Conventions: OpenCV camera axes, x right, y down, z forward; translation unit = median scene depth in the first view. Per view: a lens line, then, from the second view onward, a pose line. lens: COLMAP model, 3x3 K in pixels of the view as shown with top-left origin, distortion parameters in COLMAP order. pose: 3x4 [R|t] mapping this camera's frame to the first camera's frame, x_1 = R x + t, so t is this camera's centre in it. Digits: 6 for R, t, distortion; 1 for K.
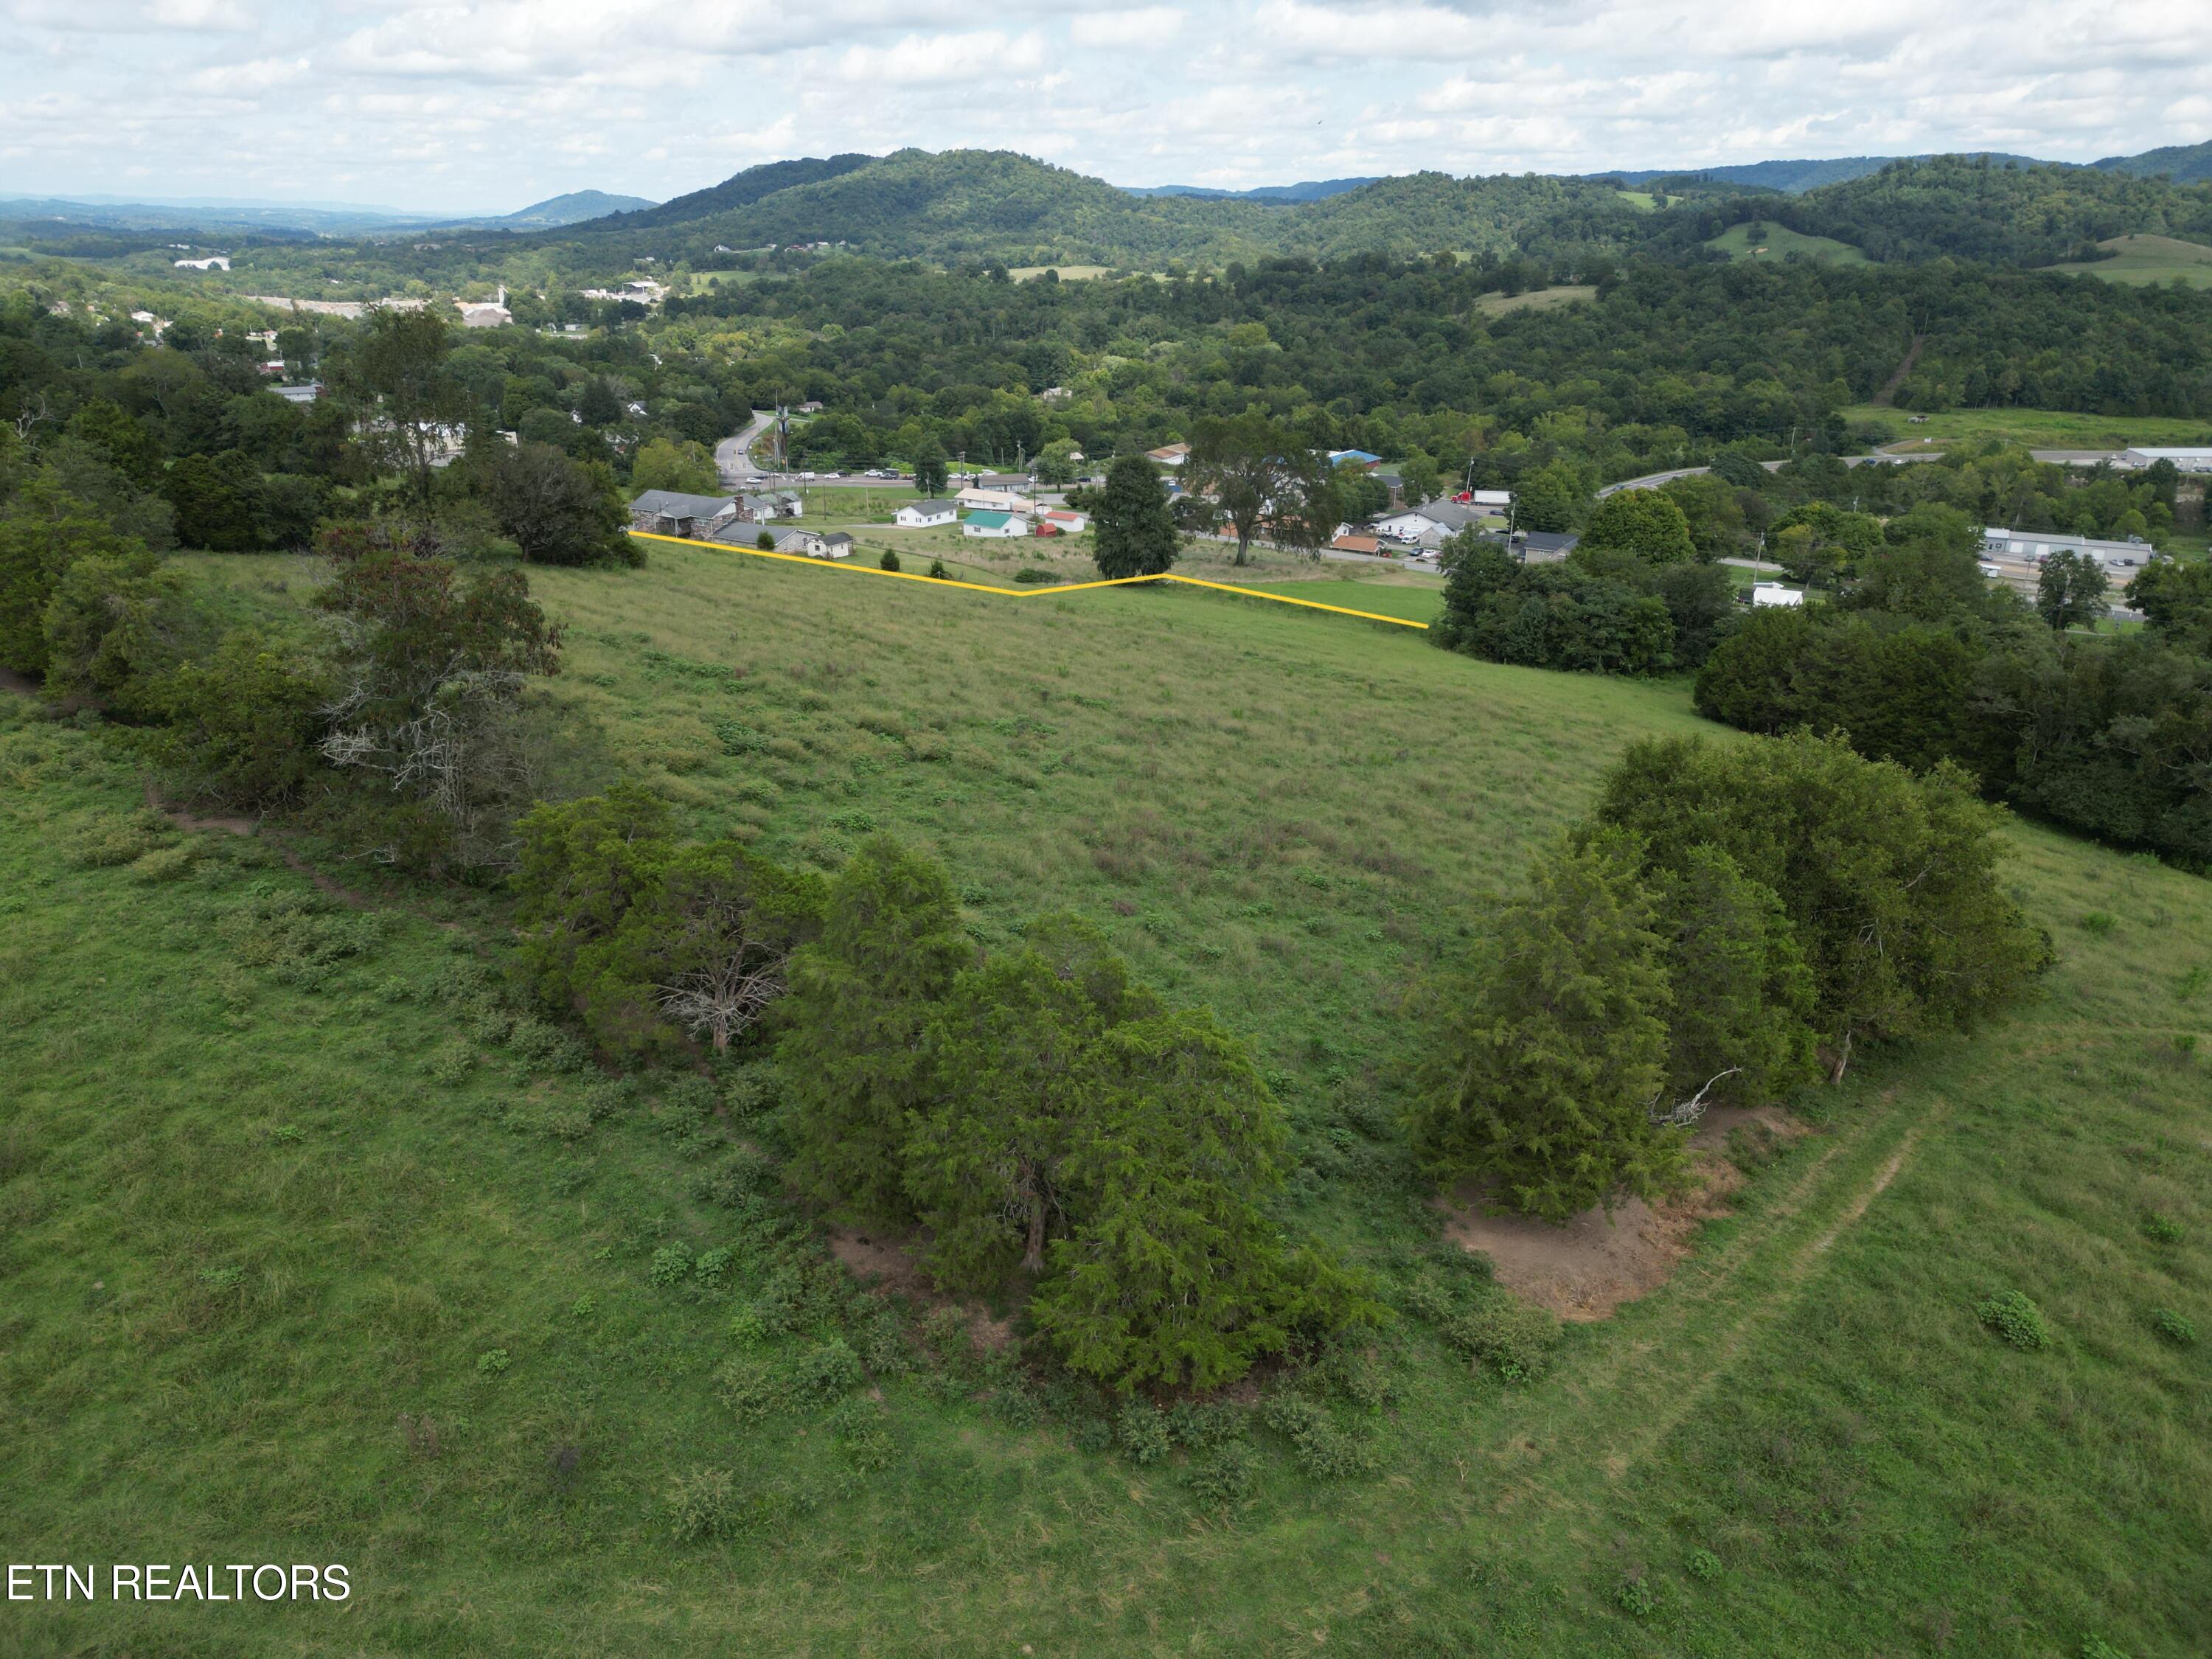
lens RADIAL K [[1543.1, 0, 1093.0], [0, 1543.1, 823.2], [0, 0, 1]] dist [0.063959, -0.058055]
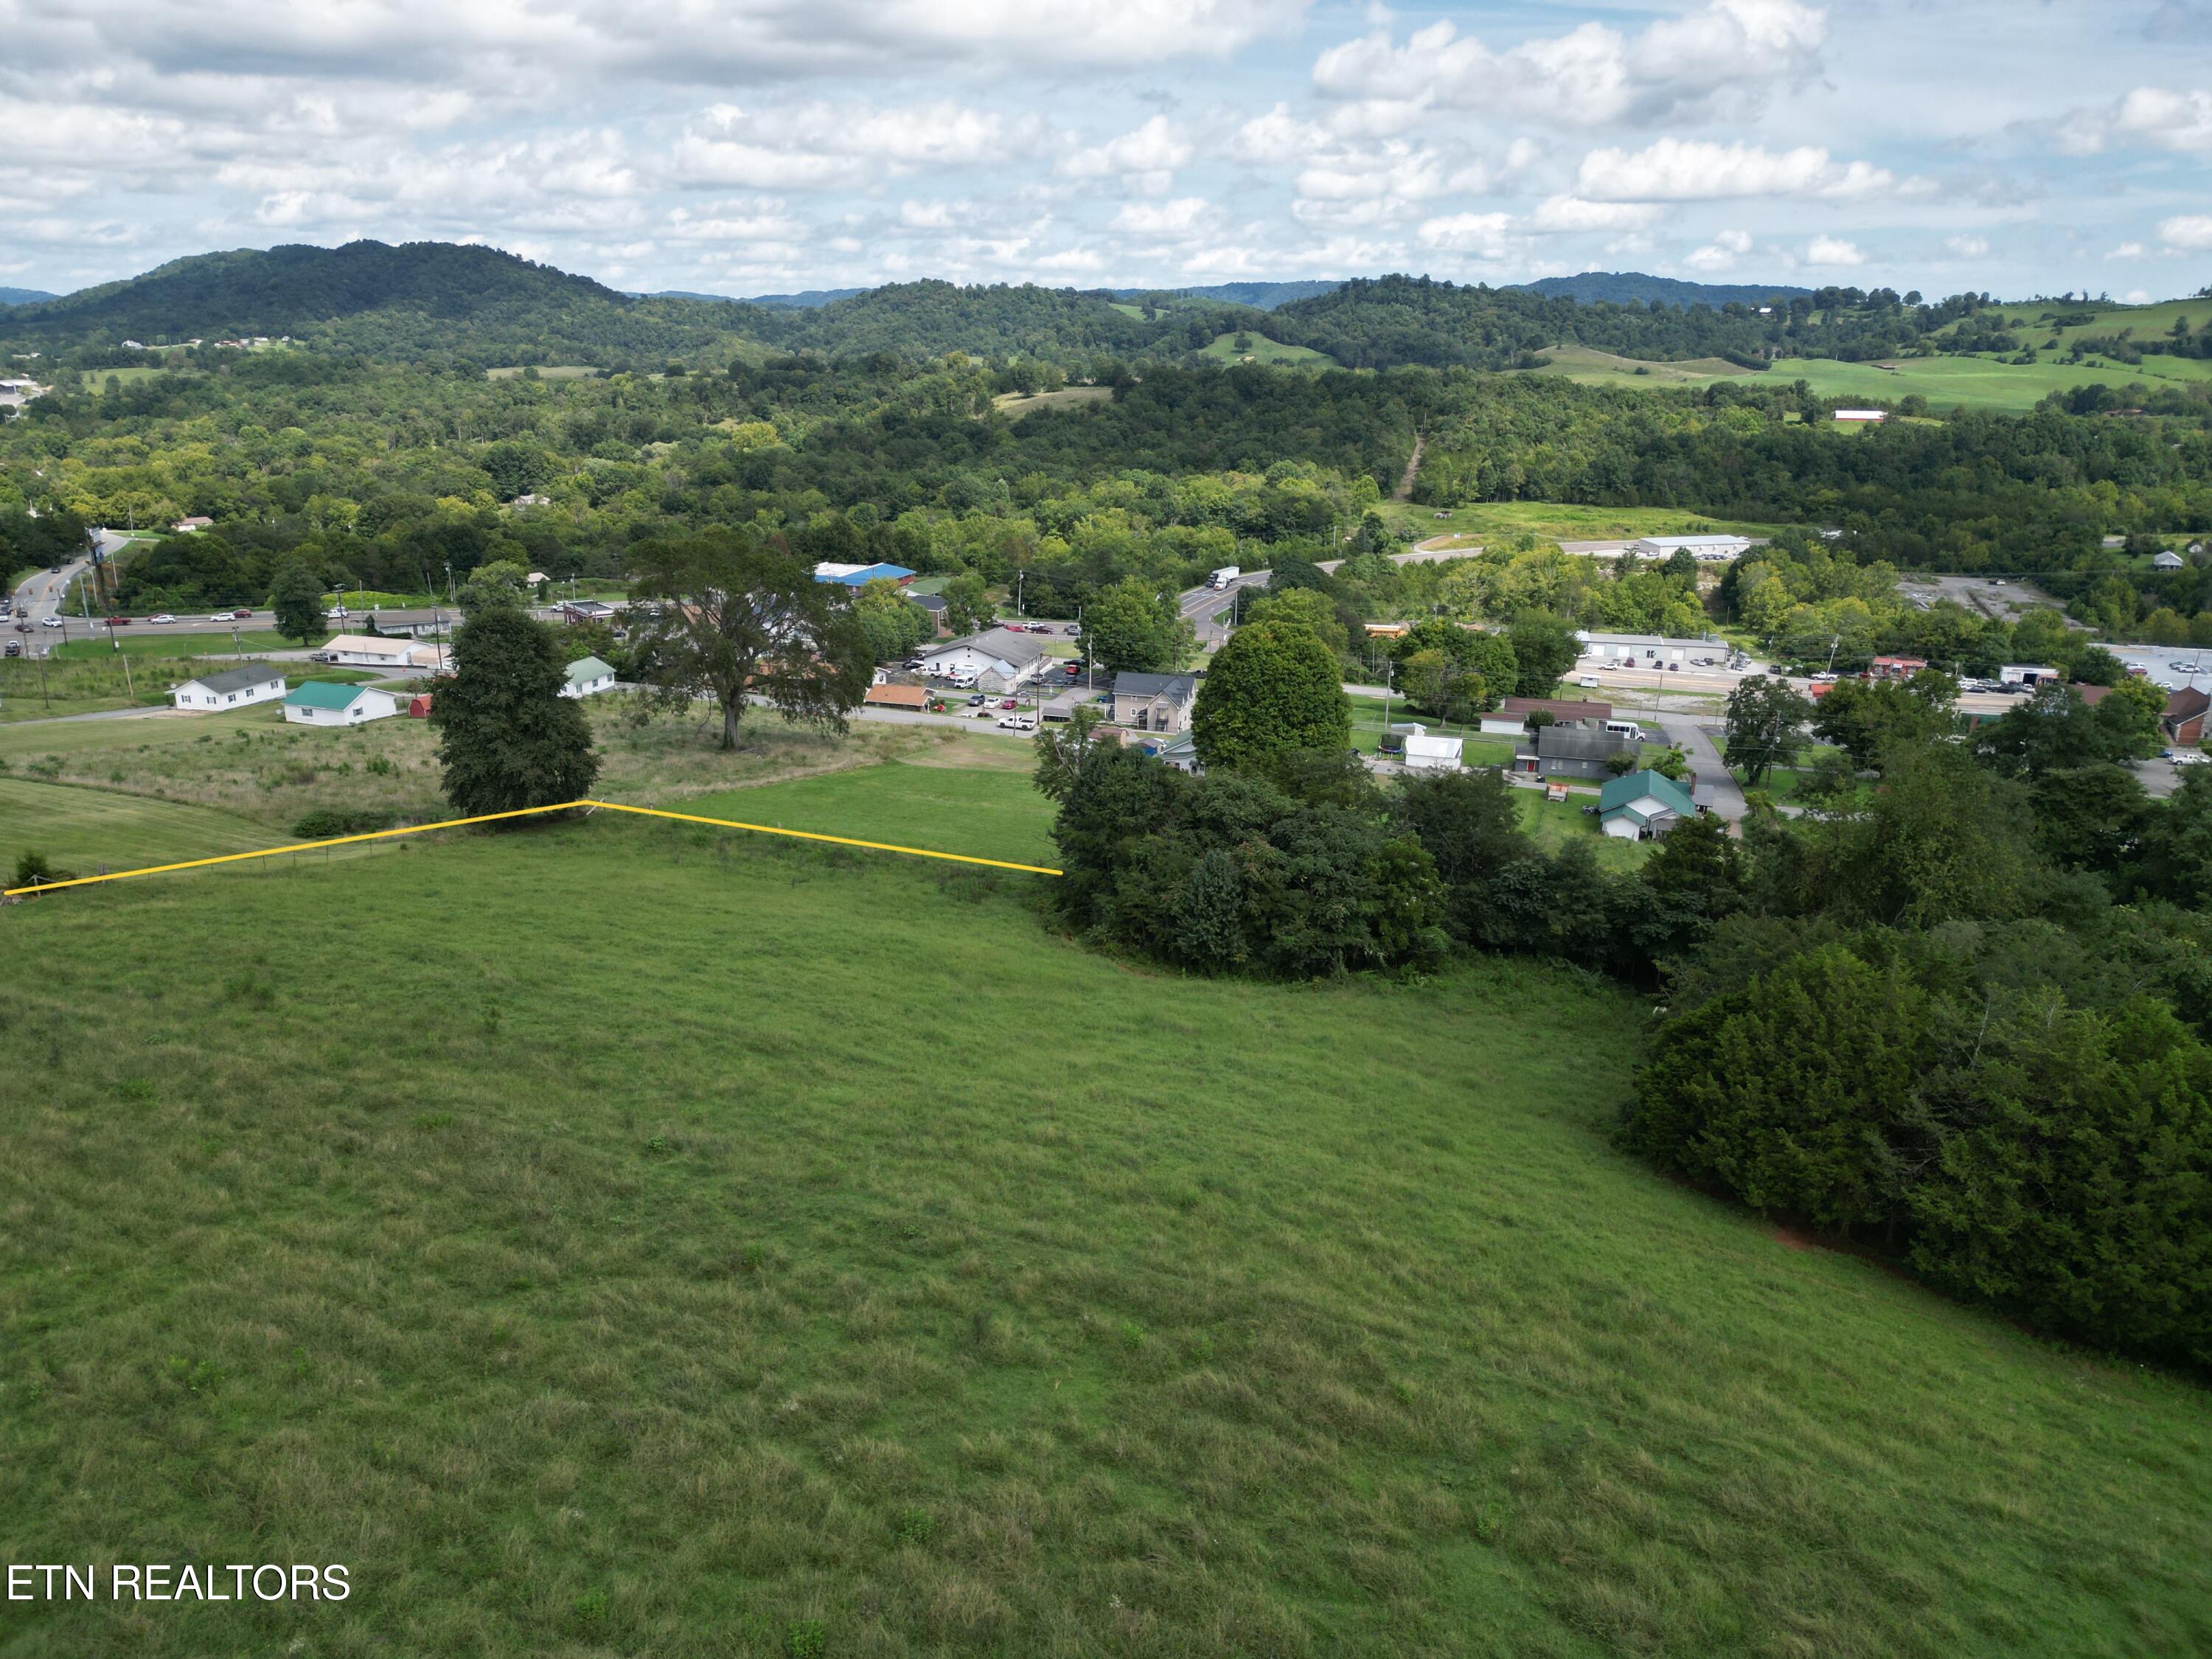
lens RADIAL K [[1529.0, 0, 1106.0], [0, 1529.0, 829.5], [0, 0, 1]] dist [0.076491, -0.073059]
pose [[0.954020, -0.082553, 0.288149, 0.087374], [0.098856, 0.994195, -0.042466, -0.135663], [-0.282971, 0.068998, 0.956643, 0.484898]]
